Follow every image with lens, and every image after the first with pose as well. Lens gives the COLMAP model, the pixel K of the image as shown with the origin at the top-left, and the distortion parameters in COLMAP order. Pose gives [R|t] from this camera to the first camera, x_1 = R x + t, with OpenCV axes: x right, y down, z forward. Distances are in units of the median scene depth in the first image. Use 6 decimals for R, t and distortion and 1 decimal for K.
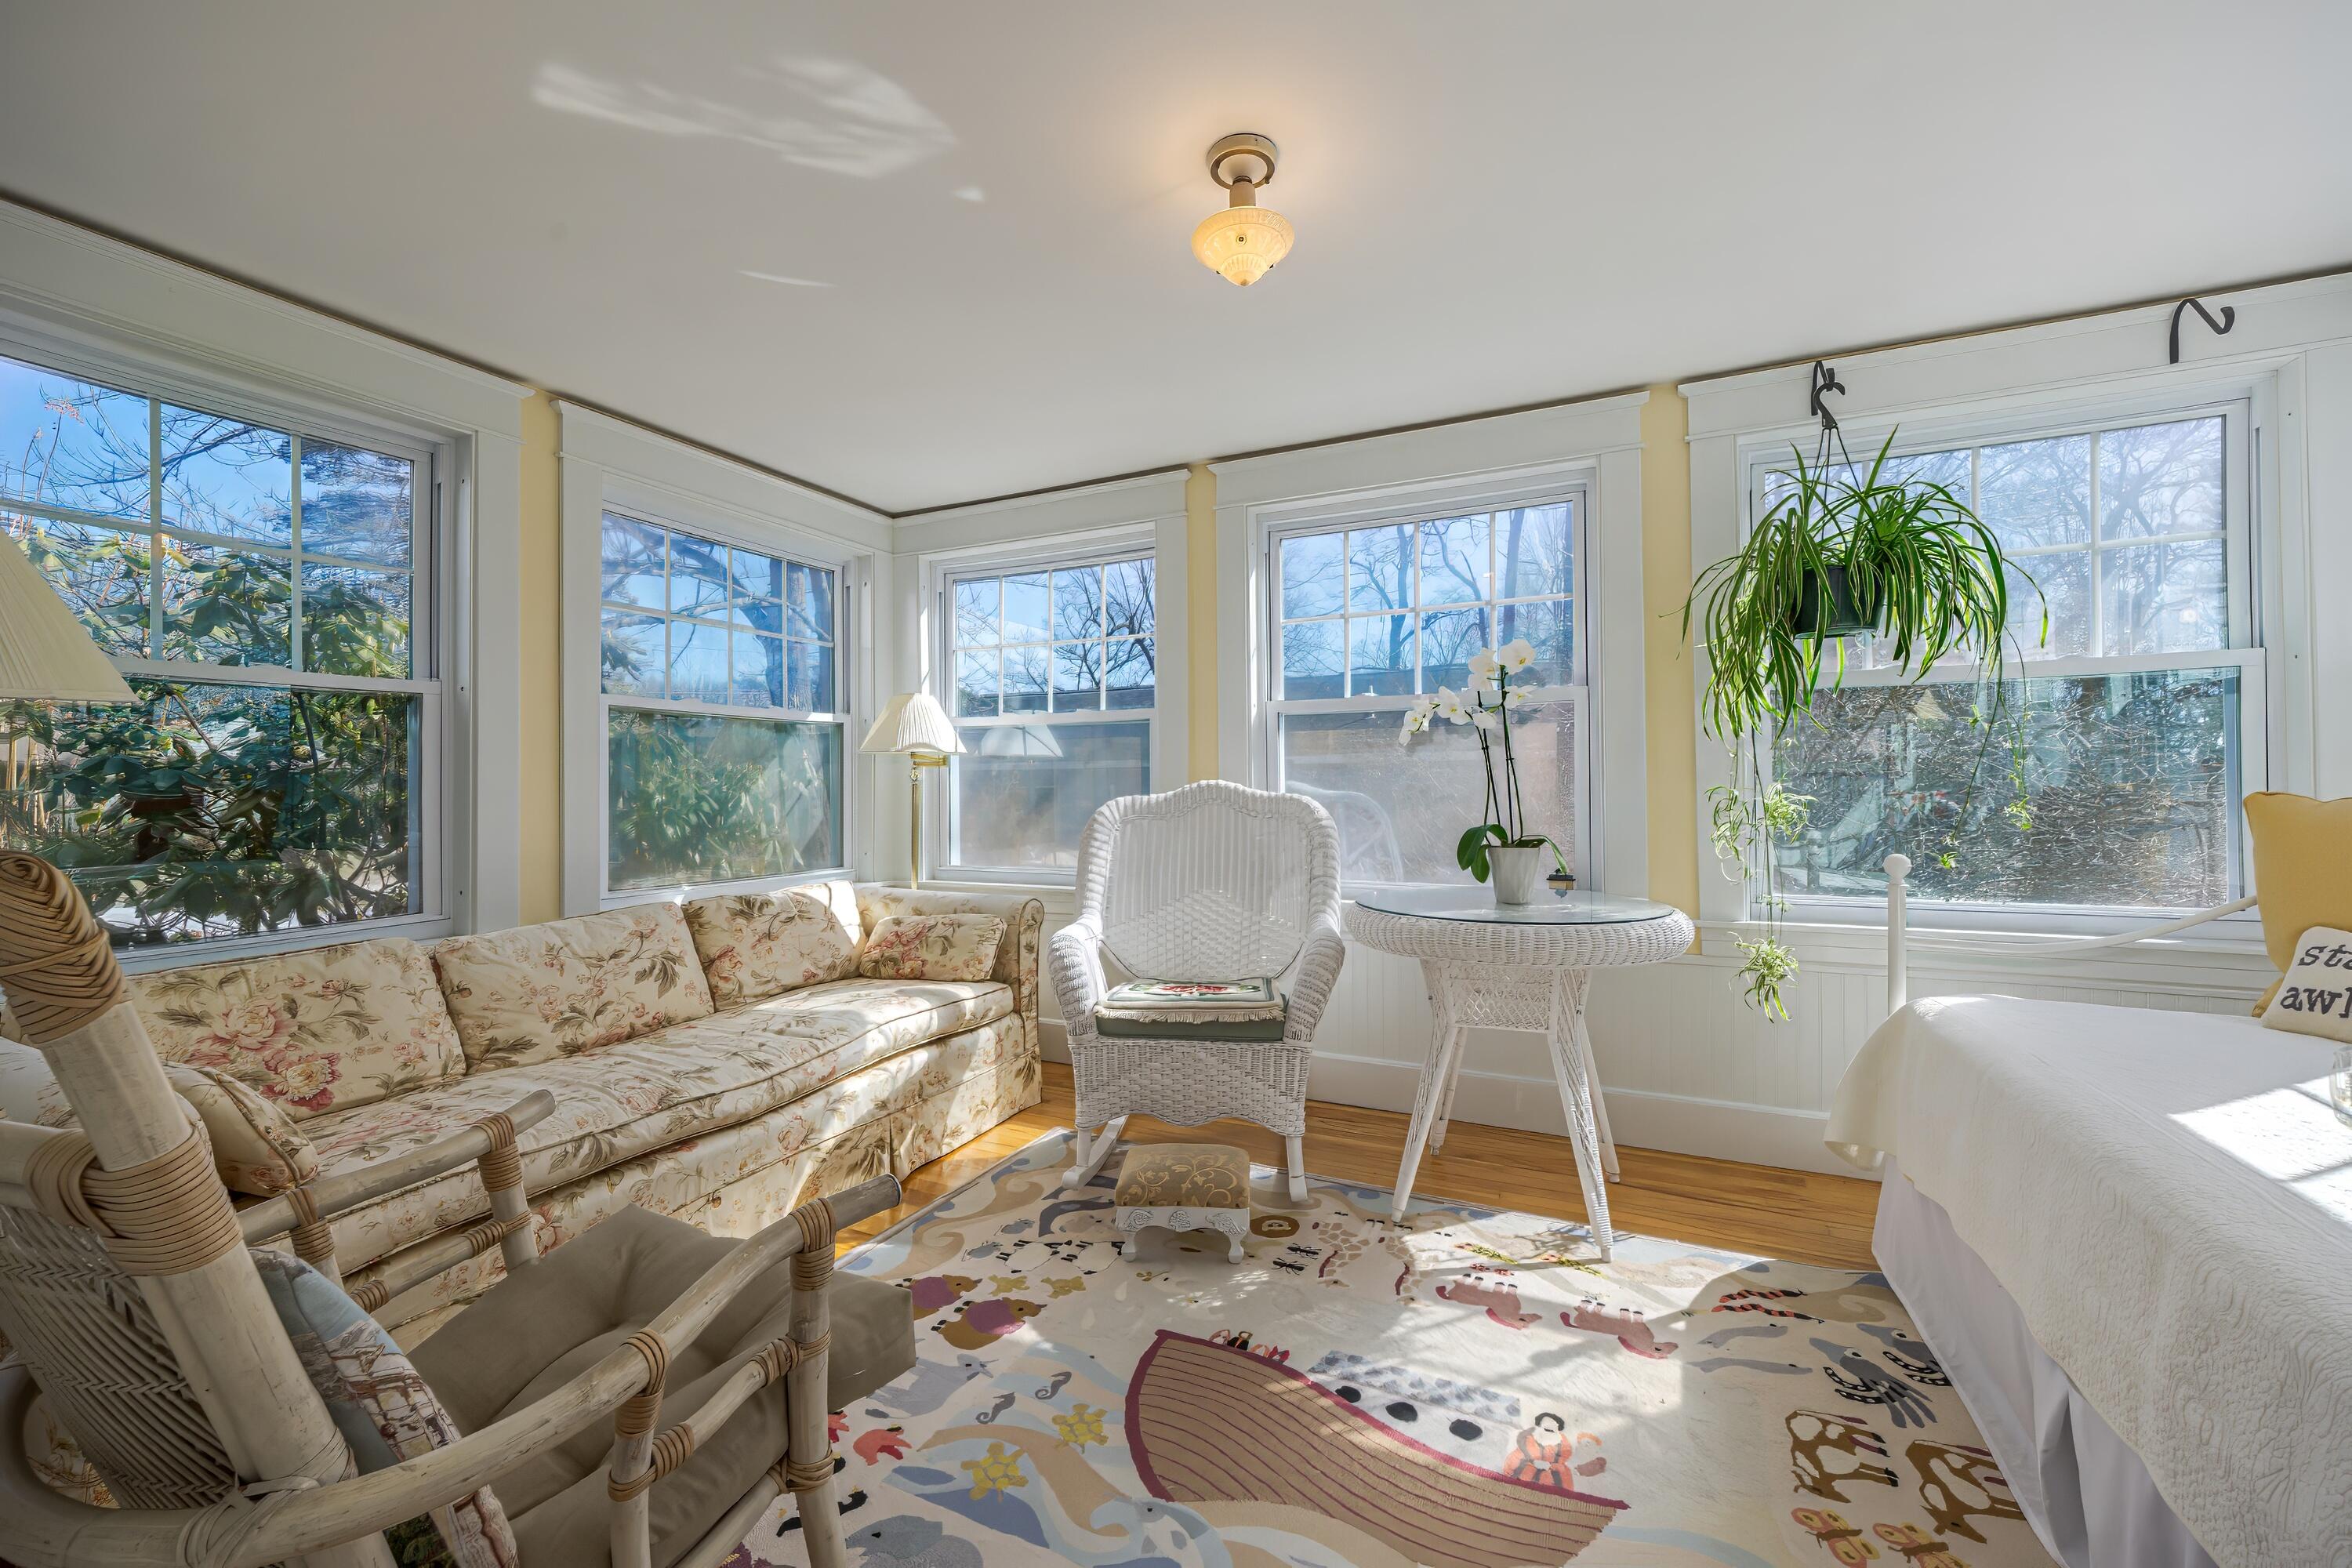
lens RADIAL K [[940.0, 0, 1173.9], [0, 940.0, 781.1], [0, 0, 1]] dist [-0.001359, -0.000138]
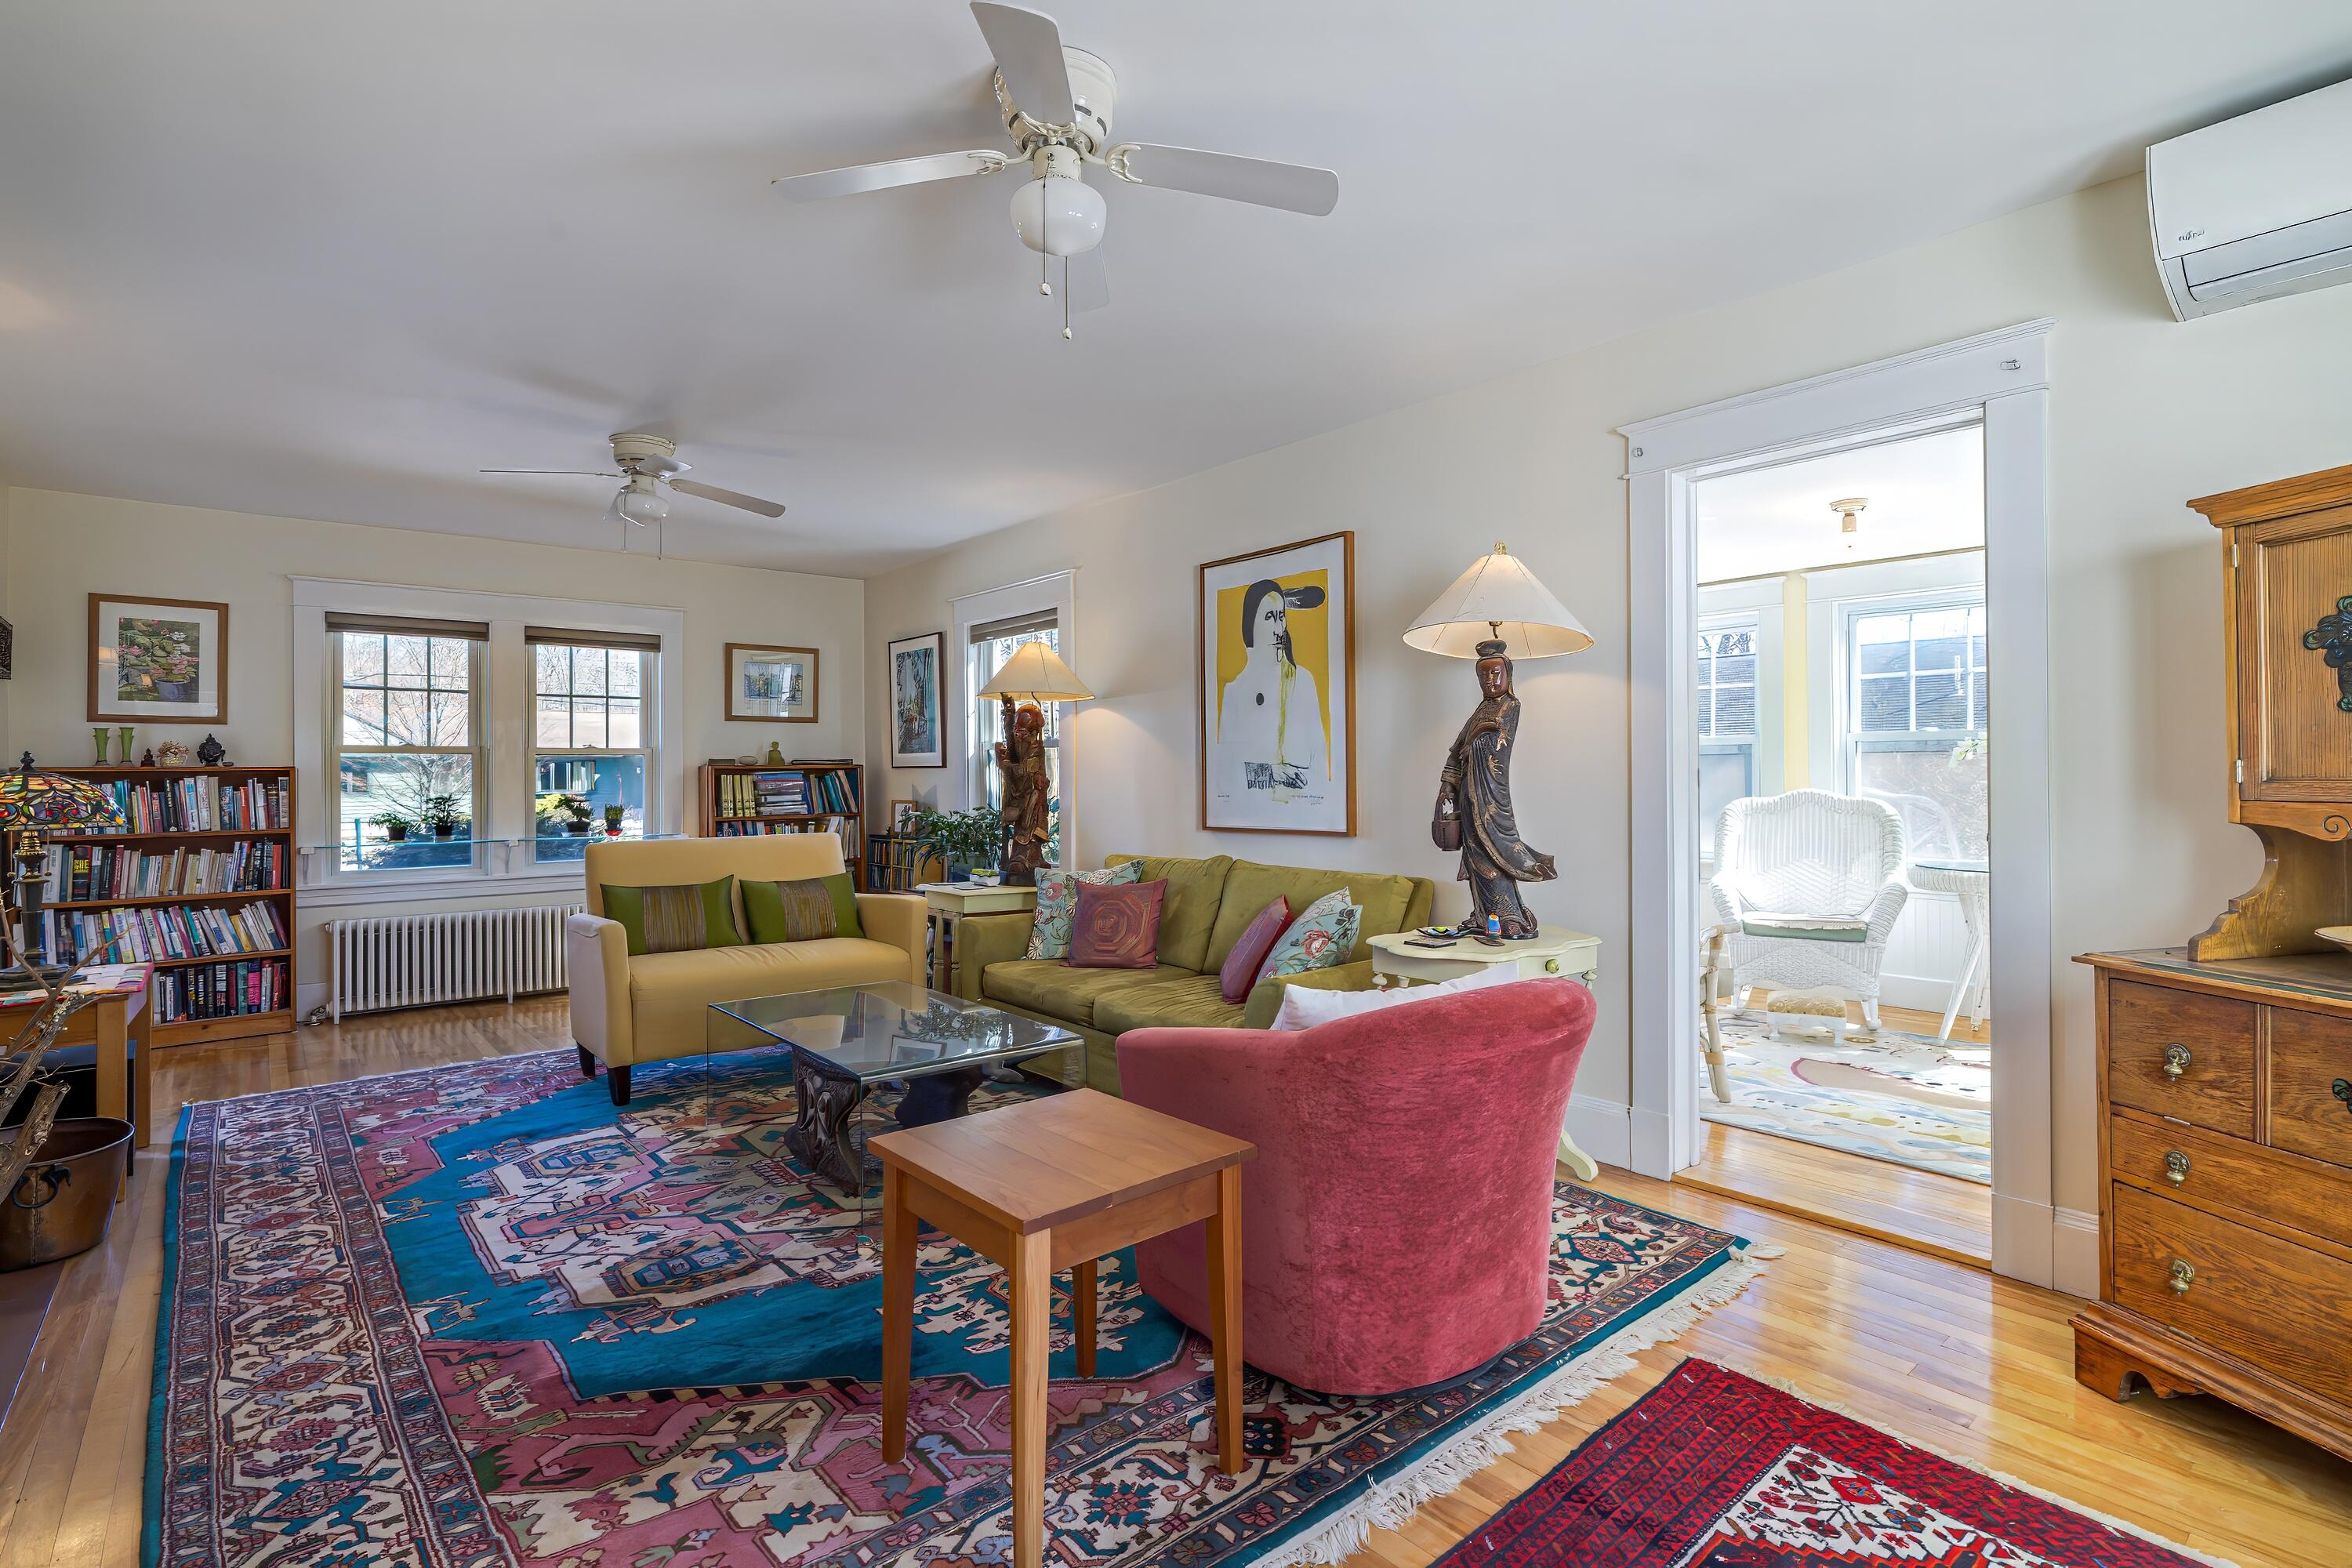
lens RADIAL K [[1123.6, 0, 1174.9], [0, 1123.6, 781.7], [0, 0, 1]] dist [-0.001789, 0.000177]
pose [[0.916257, -0.001010, -0.400590, -0.176386], [0.004626, 0.999957, 0.008060, -0.031496], [0.400564, -0.009238, 0.916222, -1.121884]]
